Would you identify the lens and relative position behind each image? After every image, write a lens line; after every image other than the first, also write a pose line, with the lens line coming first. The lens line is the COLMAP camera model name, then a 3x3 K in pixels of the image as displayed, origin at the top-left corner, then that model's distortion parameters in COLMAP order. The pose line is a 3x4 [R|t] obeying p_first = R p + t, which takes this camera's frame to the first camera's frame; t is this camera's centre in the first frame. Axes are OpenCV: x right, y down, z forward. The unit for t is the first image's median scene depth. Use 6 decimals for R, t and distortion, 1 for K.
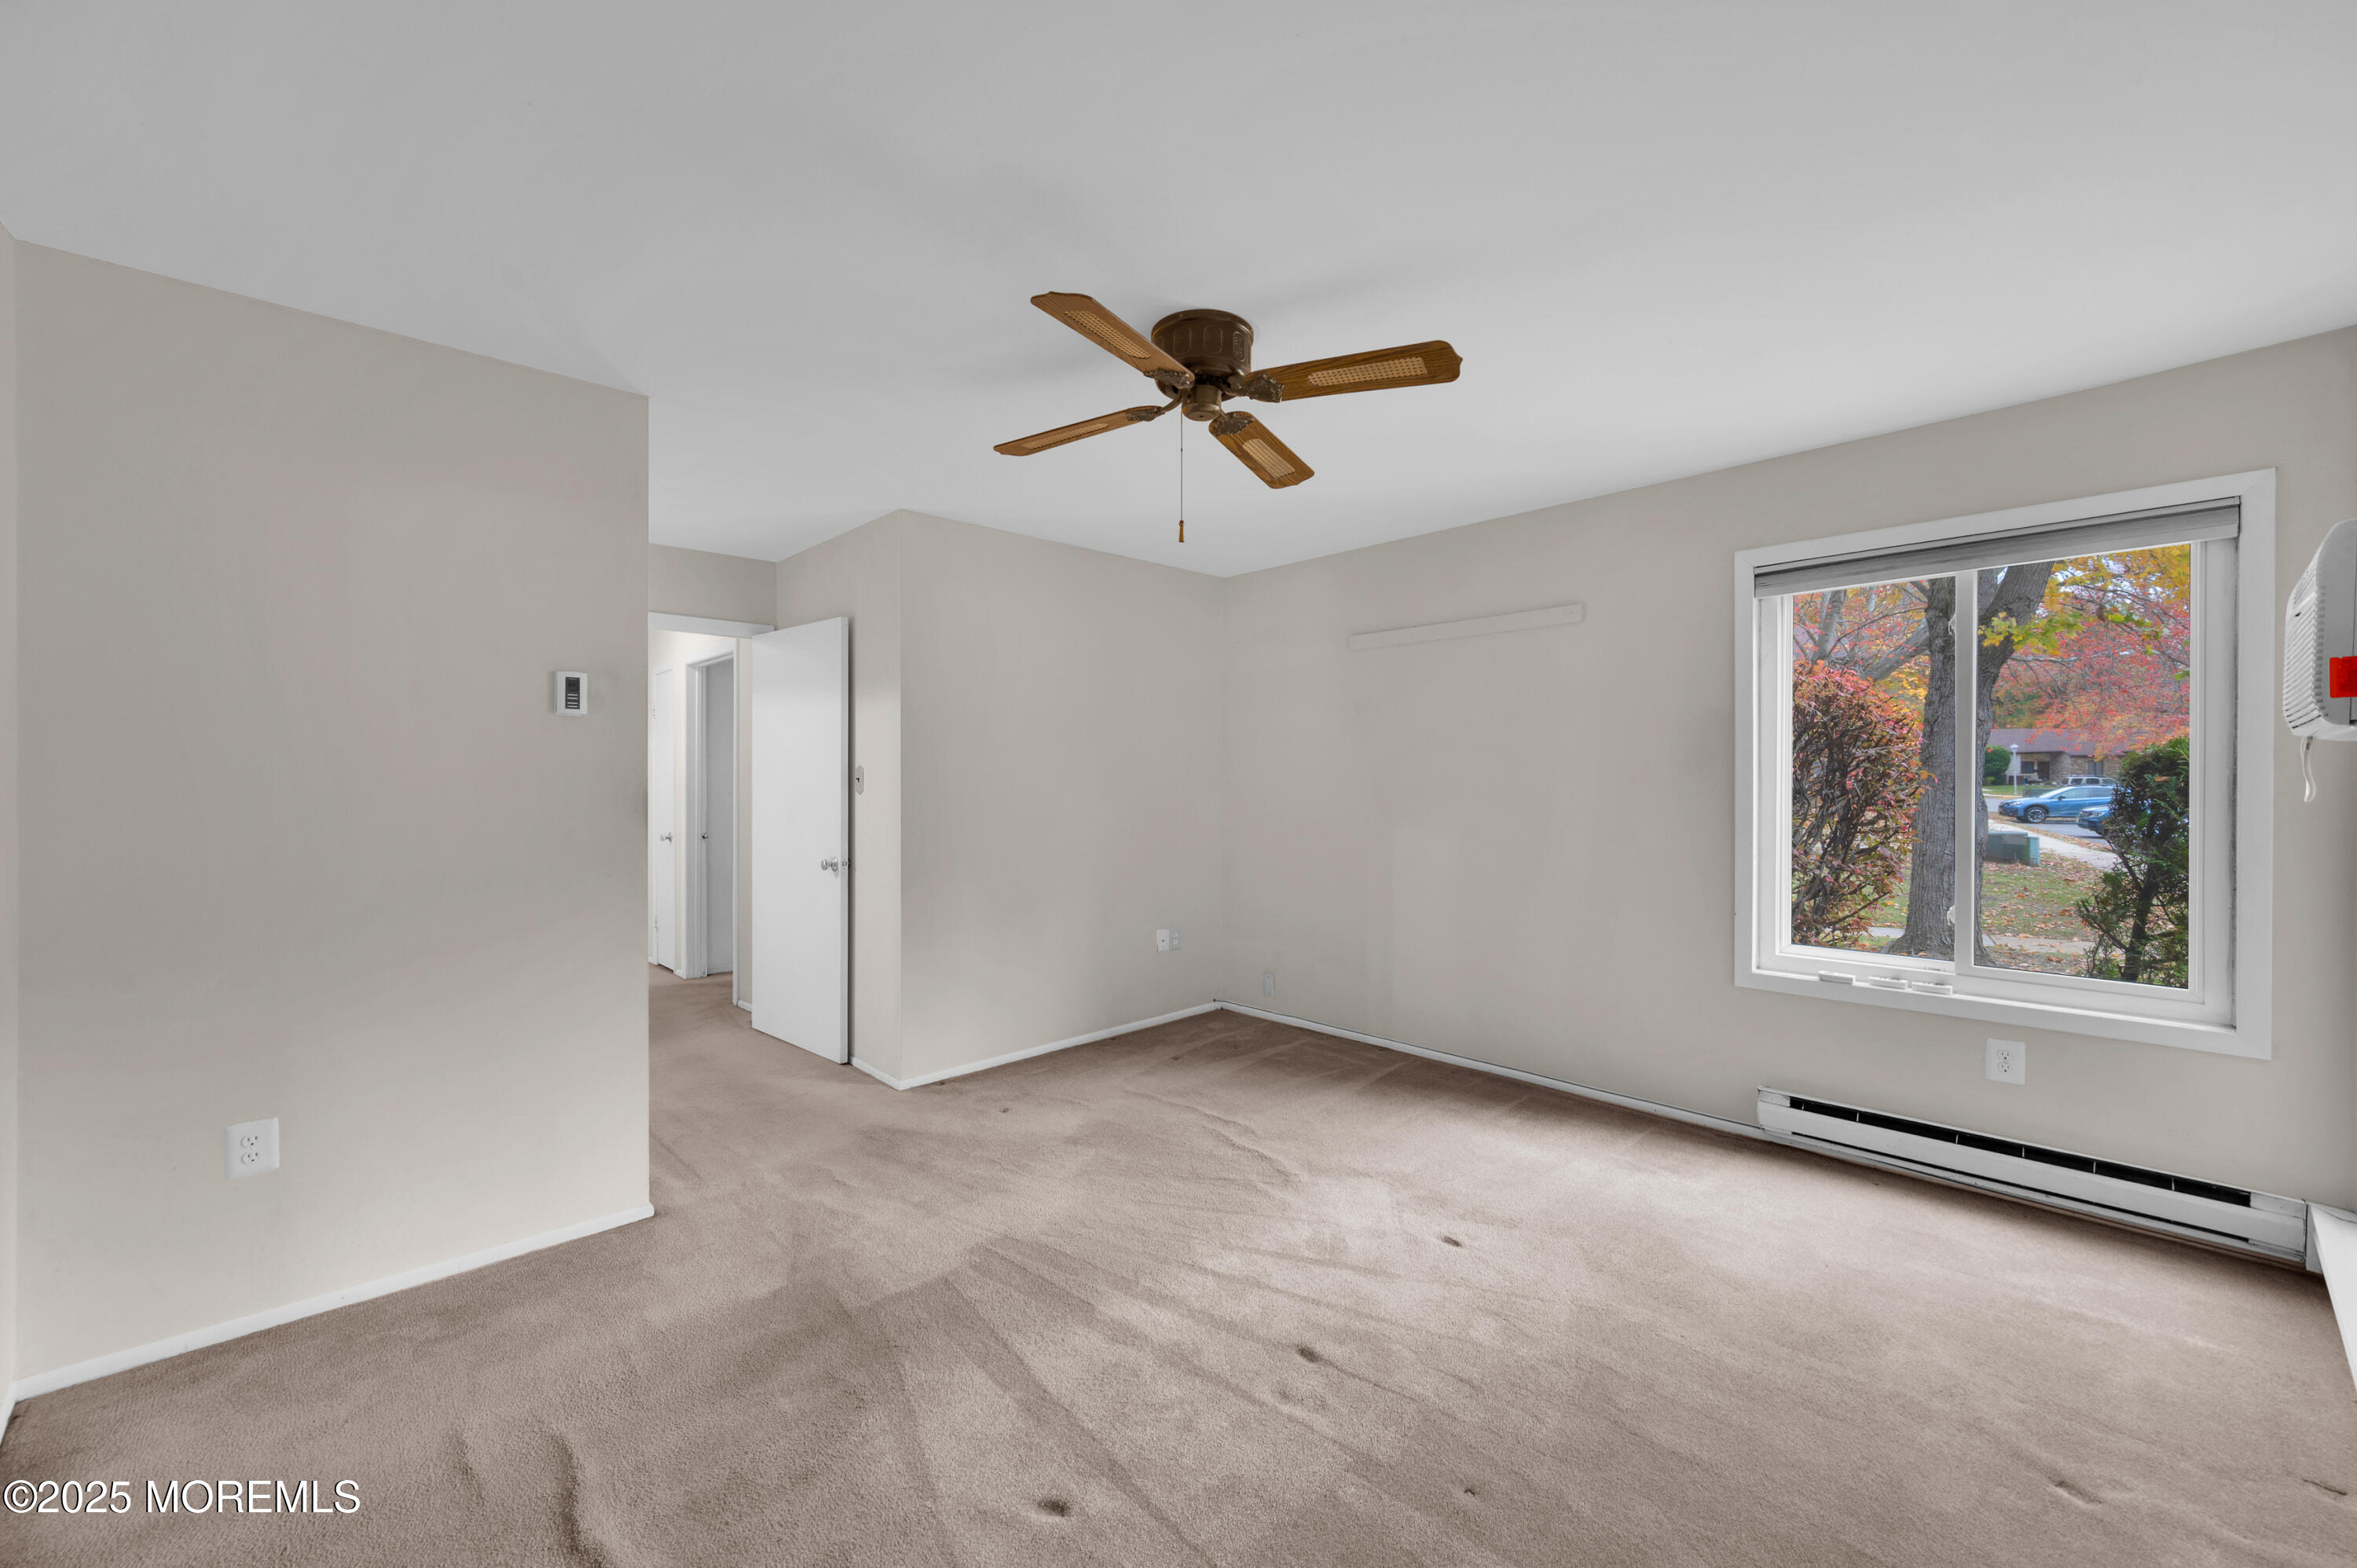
lens RADIAL K [[930.9, 0, 1181.0], [0, 930.9, 788.9], [0, 0, 1]] dist [-0.001718, -0.000037]
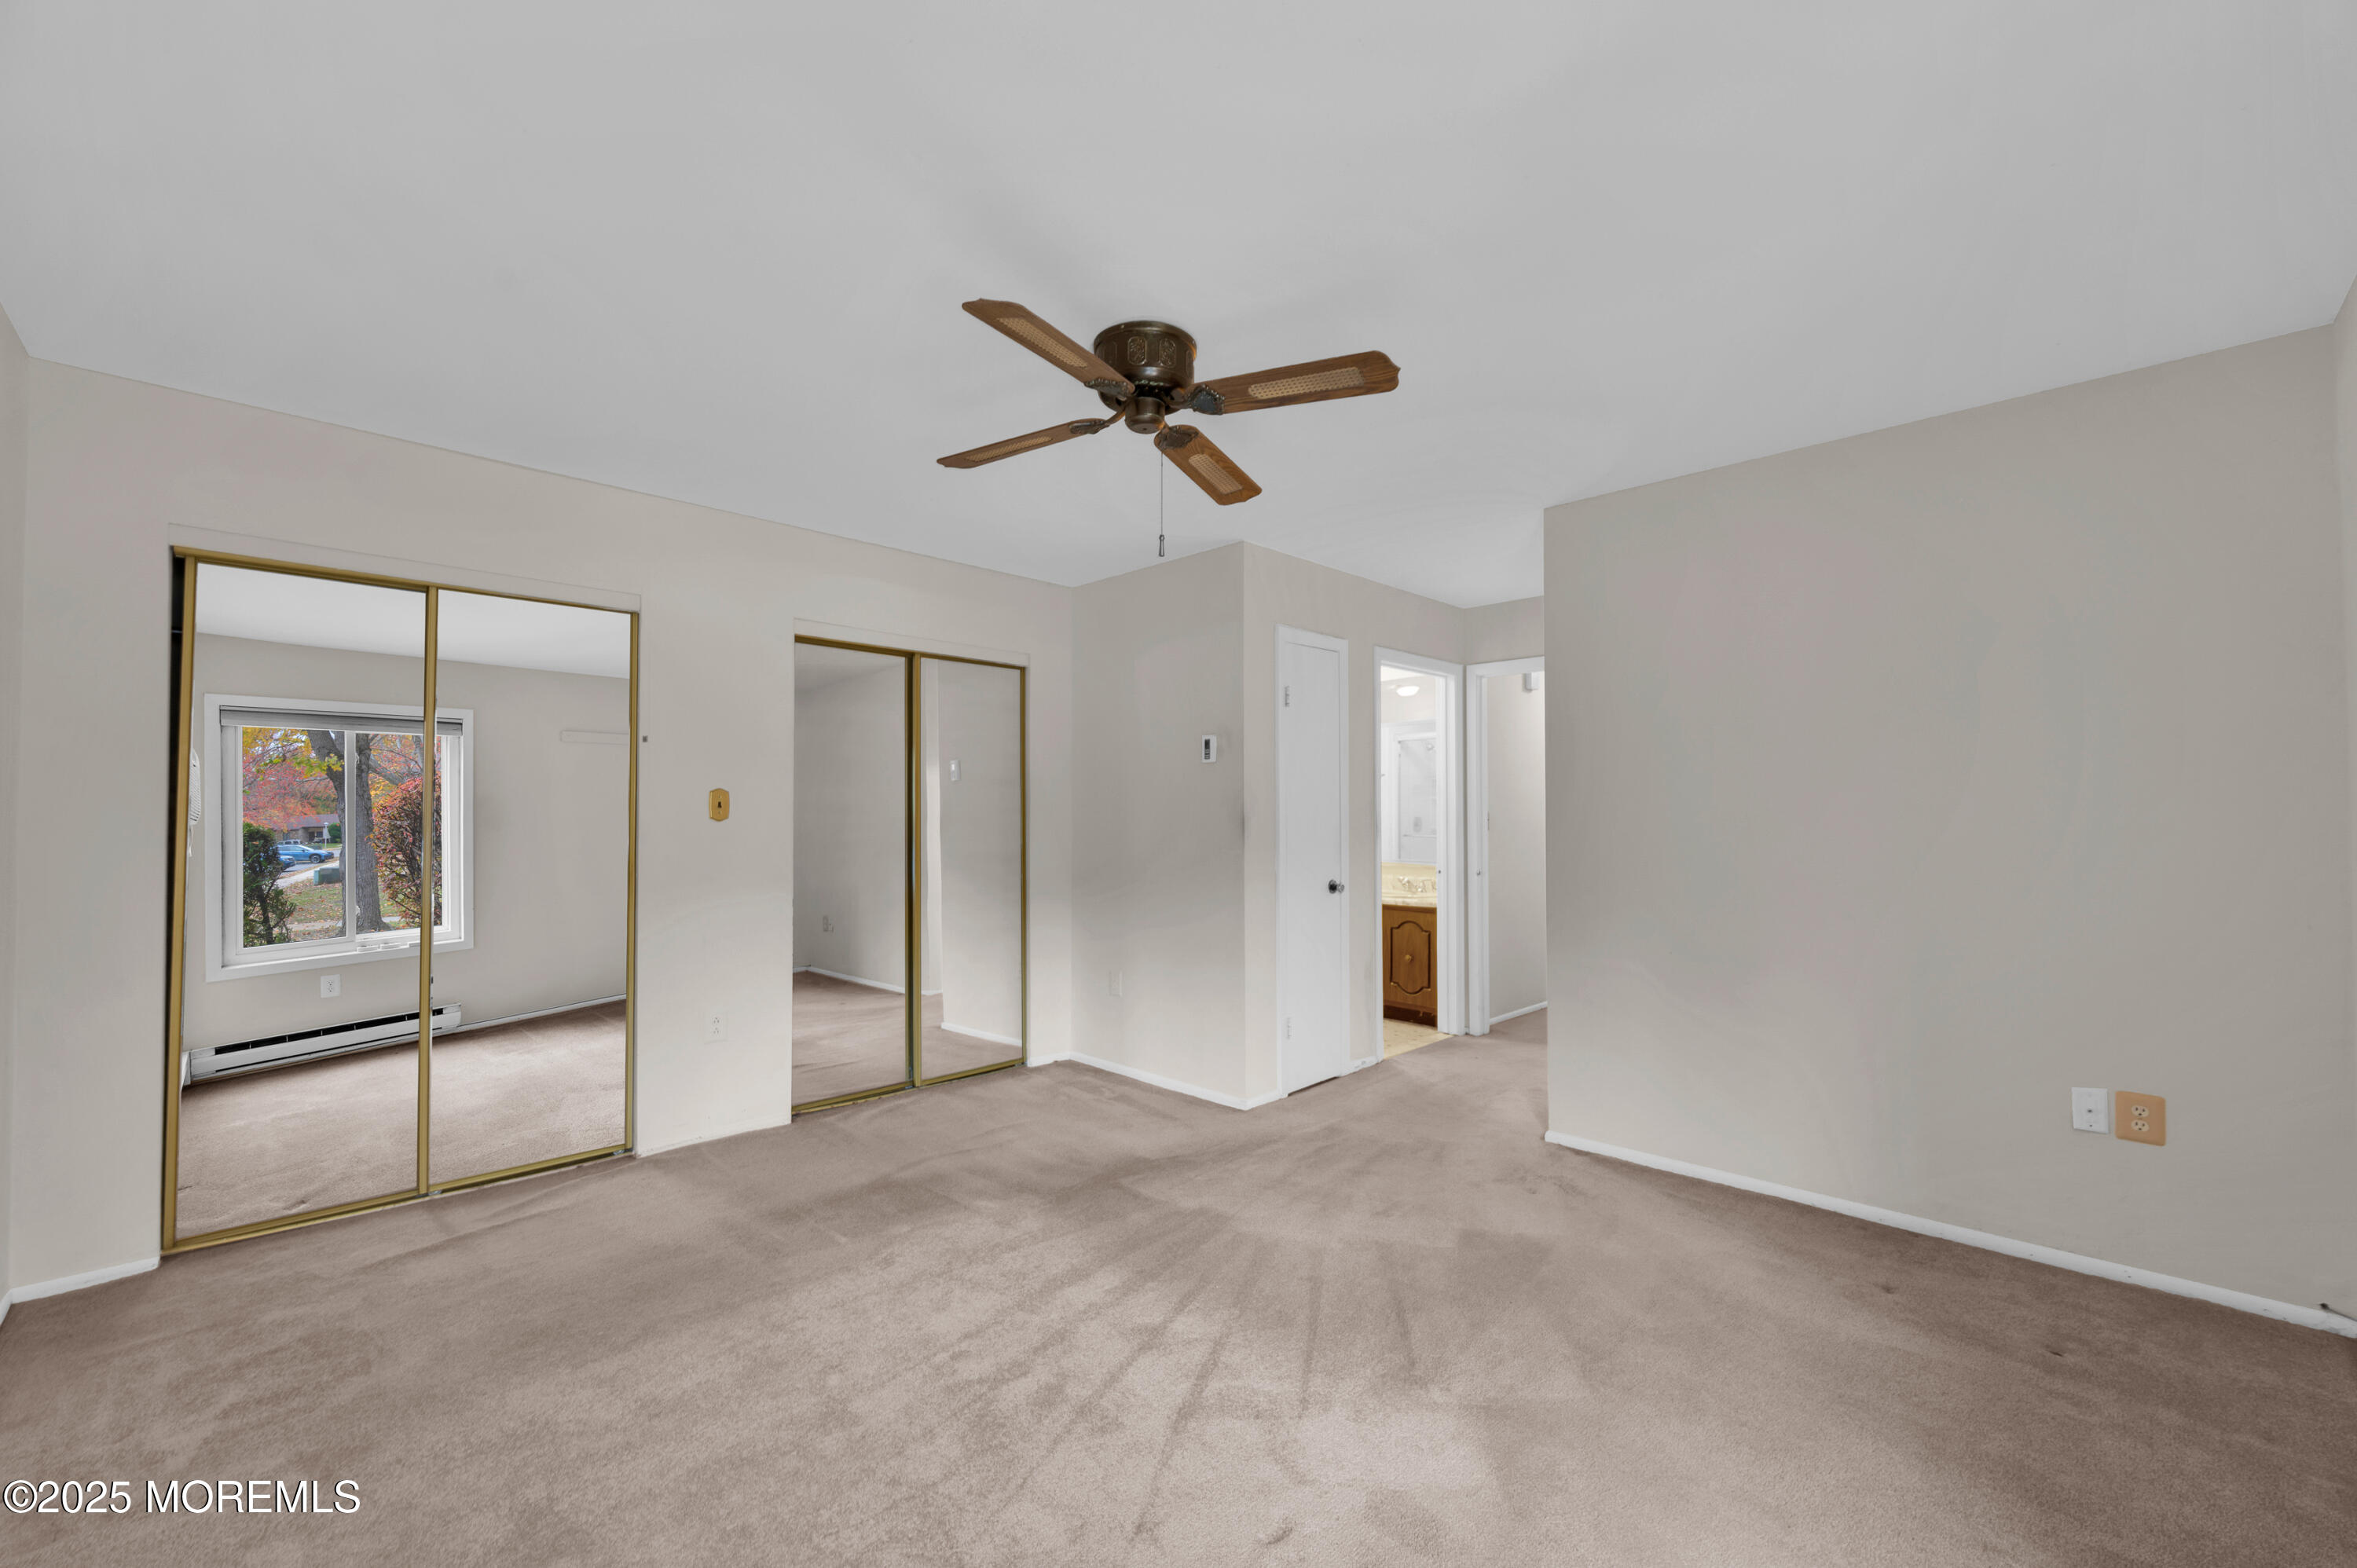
lens RADIAL K [[930.9, 0, 1181.0], [0, 930.9, 788.9], [0, 0, 1]] dist [-0.001718, -0.000037]
pose [[0.019678, -0.031623, -0.999306, 0.941557], [-0.009538, 0.999448, -0.031816, 0.015472], [0.999761, 0.010157, 0.019365, 0.945528]]
